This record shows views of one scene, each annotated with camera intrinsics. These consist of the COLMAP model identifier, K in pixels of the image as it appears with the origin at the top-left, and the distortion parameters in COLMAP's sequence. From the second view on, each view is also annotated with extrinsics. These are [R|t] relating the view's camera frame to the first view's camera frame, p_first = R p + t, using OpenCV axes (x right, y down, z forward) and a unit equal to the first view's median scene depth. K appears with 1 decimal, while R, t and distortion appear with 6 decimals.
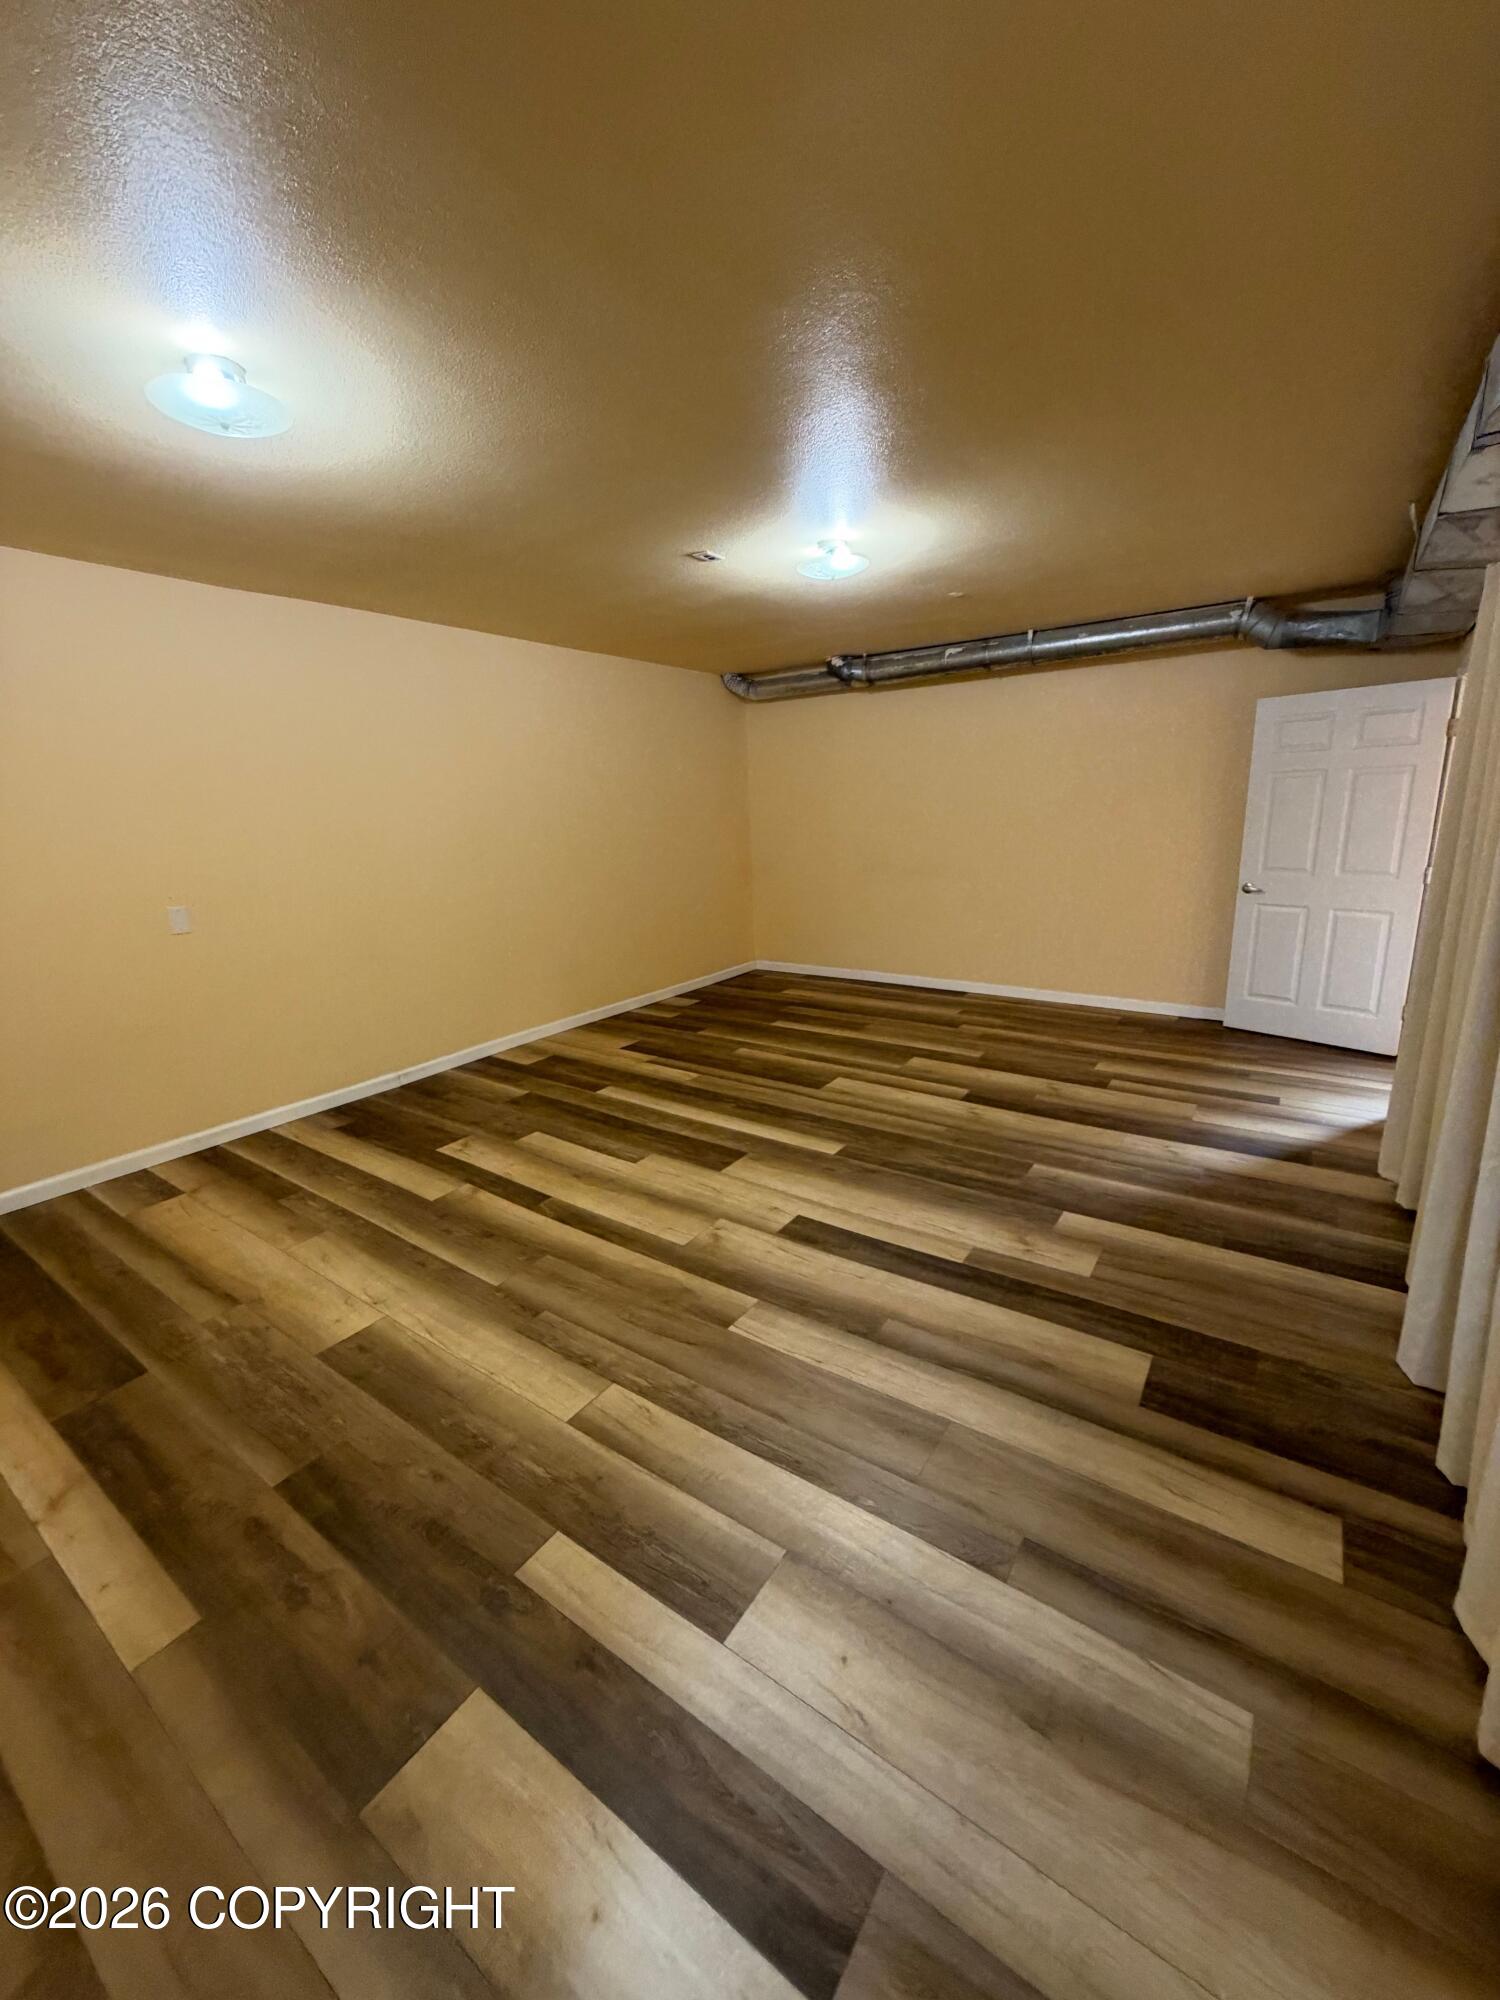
lens RADIAL K [[793.2, 0, 751.4], [0, 793.2, 1002.4], [0, 0, 1]] dist [-0.001773, 0.000505]
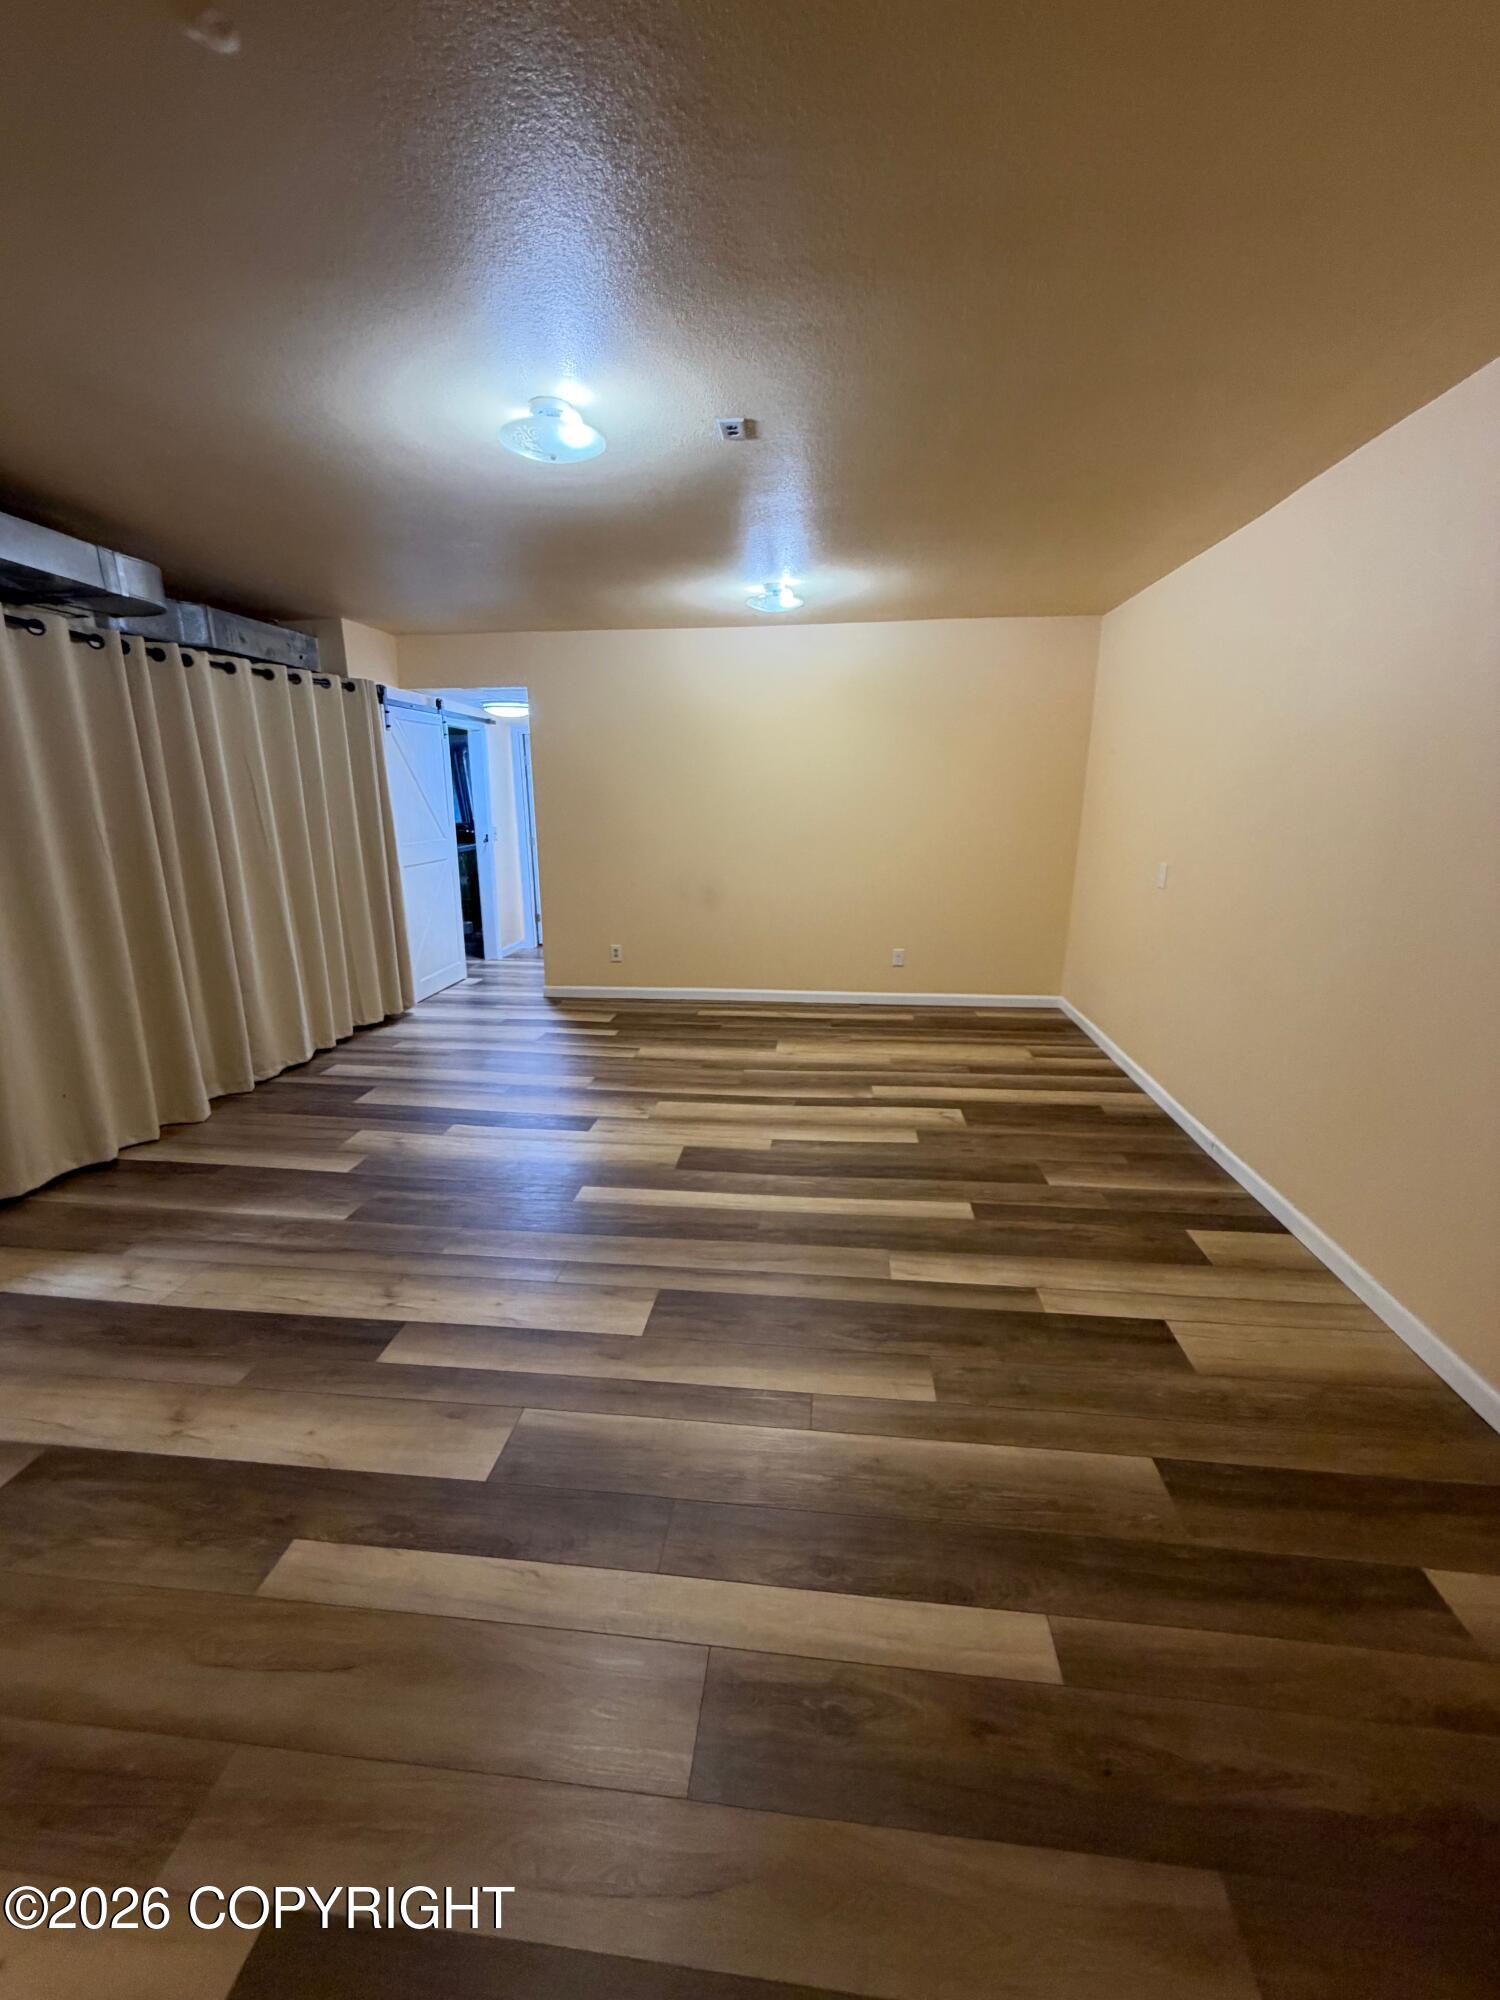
lens RADIAL K [[793.2, 0, 750.3], [0, 793.2, 997.3], [0, 0, 1]] dist [-0.001773, 0.000505]
pose [[-0.874951, 0.153268, -0.459314, 0.336905], [-0.088526, 0.881961, 0.462934, -0.451177], [0.476050, 0.445706, -0.758104, 1.791583]]
